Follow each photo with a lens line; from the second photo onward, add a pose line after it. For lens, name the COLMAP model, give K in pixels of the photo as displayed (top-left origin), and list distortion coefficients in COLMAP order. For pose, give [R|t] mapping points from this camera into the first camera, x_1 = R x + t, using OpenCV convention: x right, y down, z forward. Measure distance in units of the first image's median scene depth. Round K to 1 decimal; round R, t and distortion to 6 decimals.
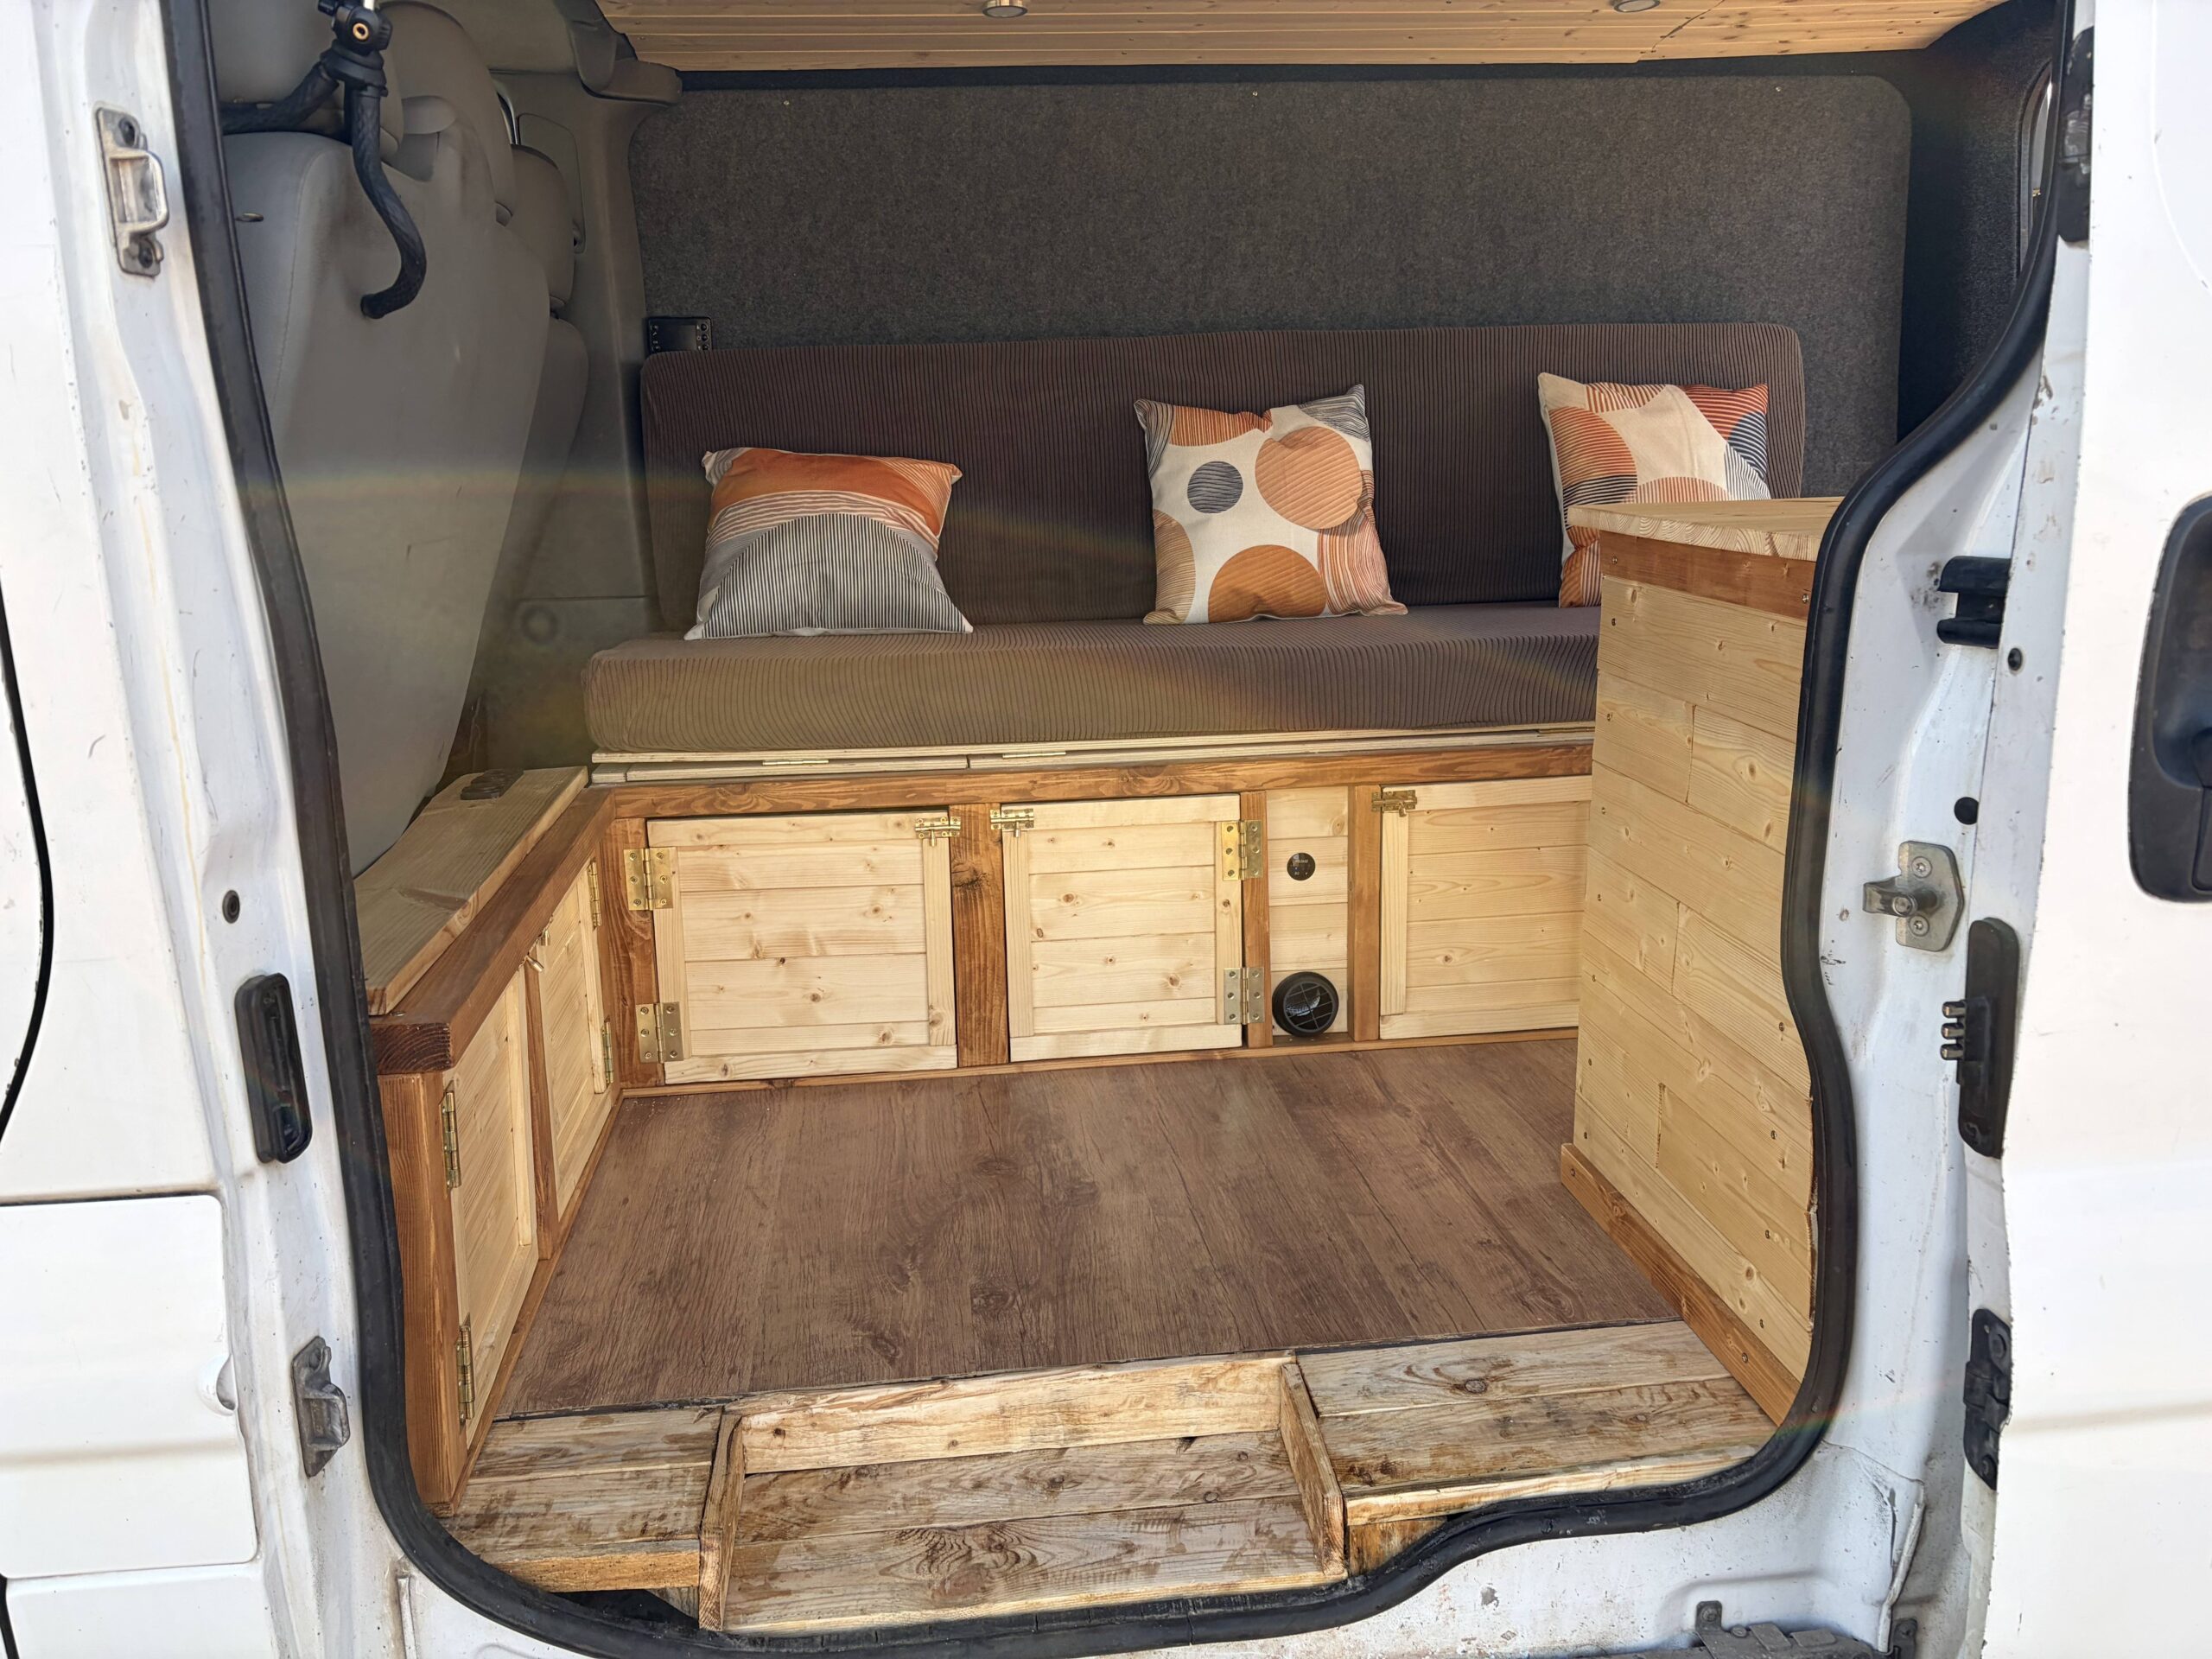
lens RADIAL K [[1658.3, 0, 1096.1], [0, 1658.3, 832.6], [0, 0, 1]] dist [0.080763, -0.106691]
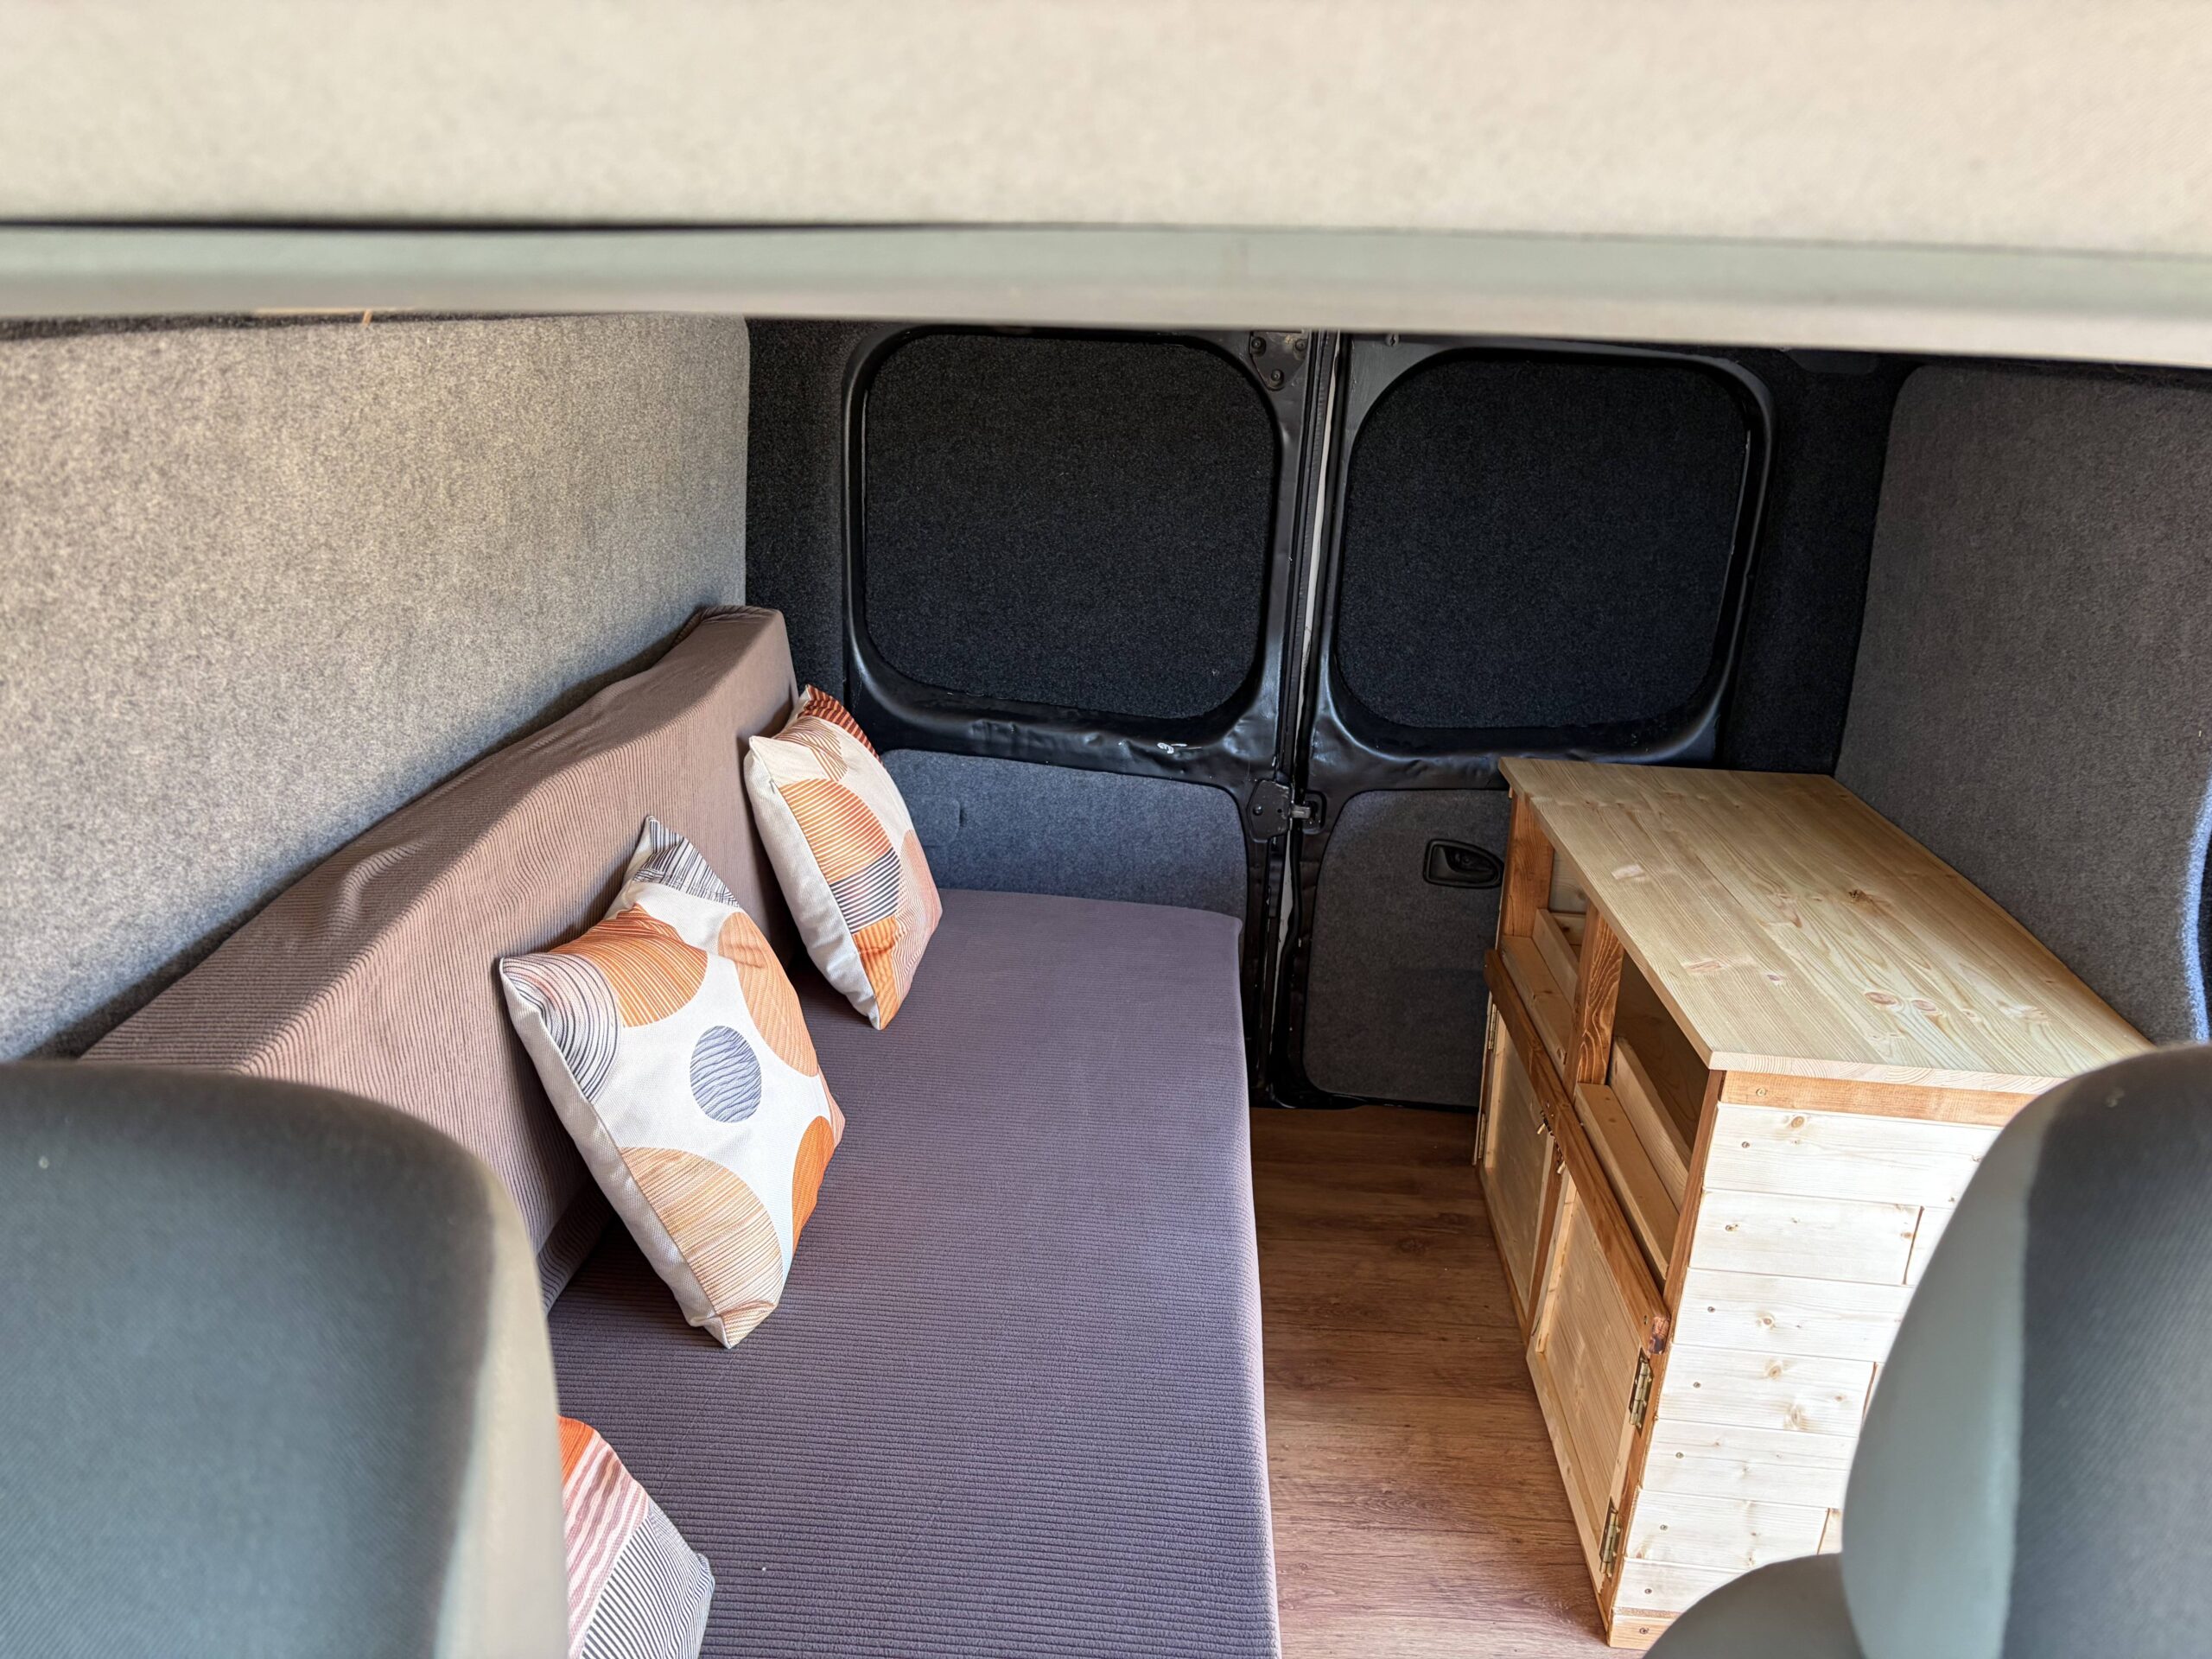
lens RADIAL K [[1667.8, 0, 1100.9], [0, 1667.8, 839.6], [0, 0, 1]] dist [0.038957, -0.042879]
pose [[0.163957, -0.274112, 0.947619, -0.523506], [0.177642, 0.953118, 0.244967, -0.486602], [-0.970341, 0.128173, 0.204964, 0.899877]]
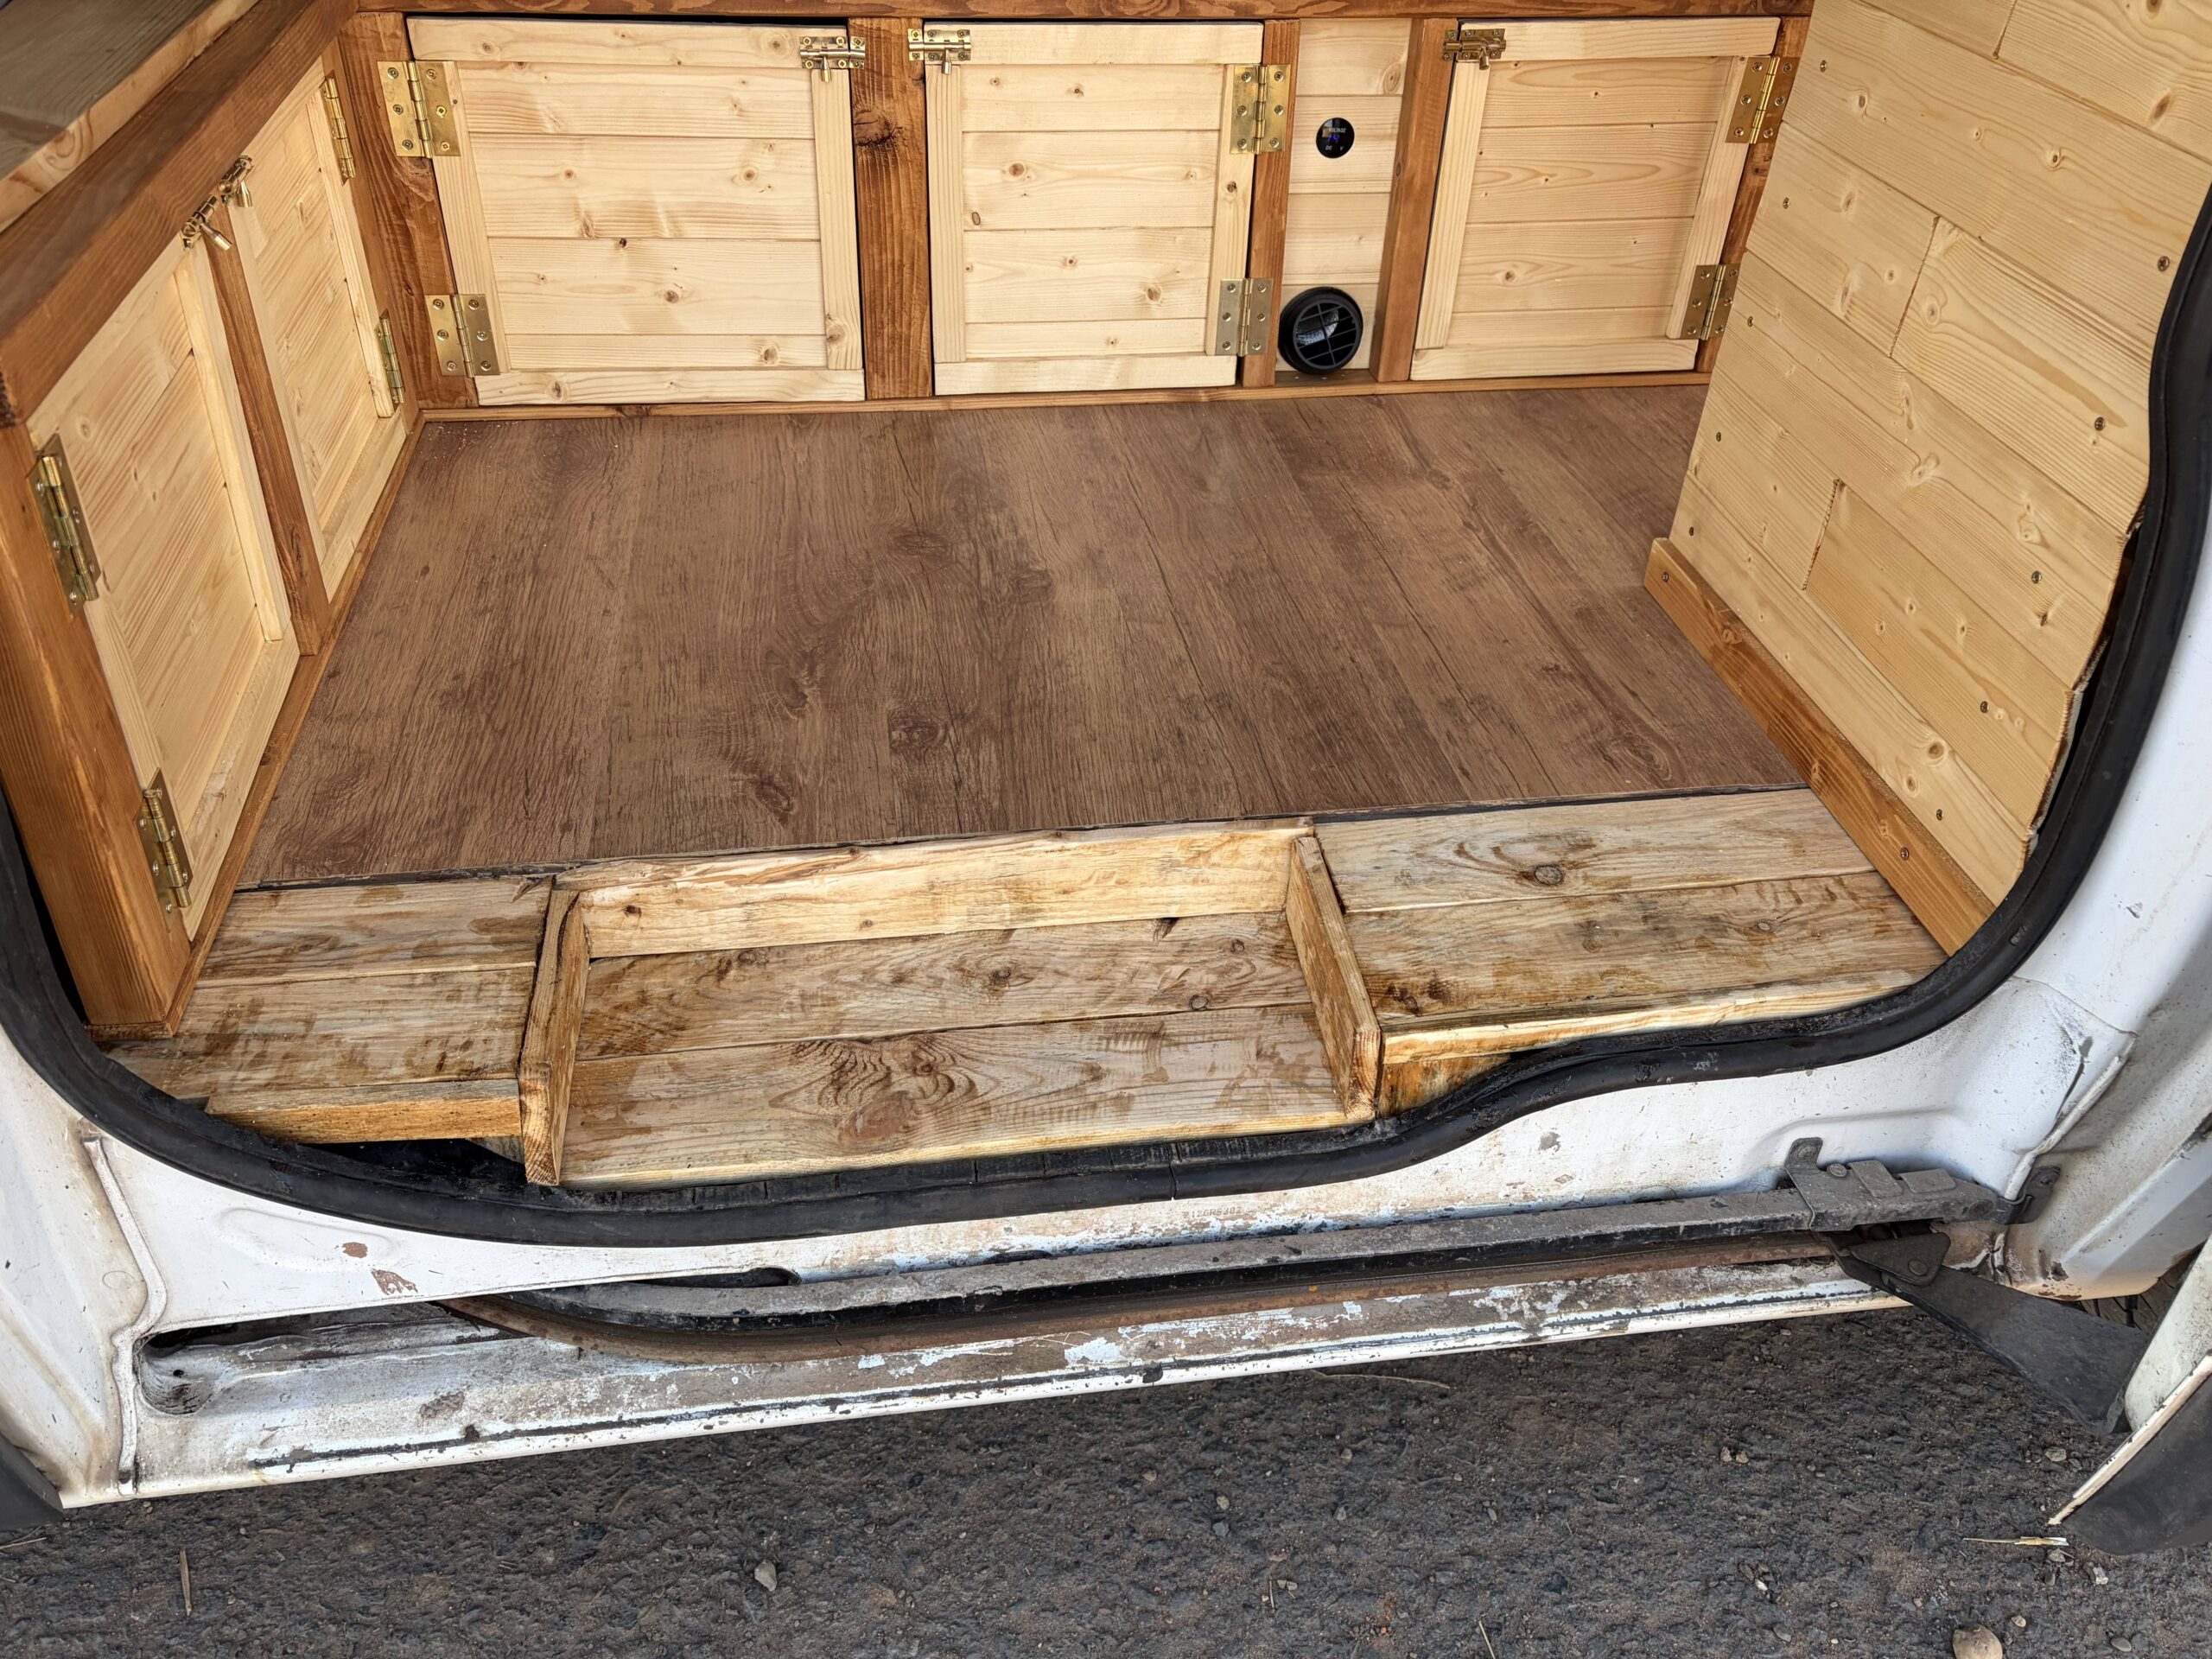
lens RADIAL K [[1669.2, 0, 1101.2], [0, 1669.2, 805.9], [0, 0, 1]] dist [0.033865, -0.036275]
pose [[0.997919, 0.024200, 0.059768, -0.017107], [-0.045674, 0.919569, 0.390265, 0.007639], [-0.045517, -0.392182, 0.918761, 0.219391]]
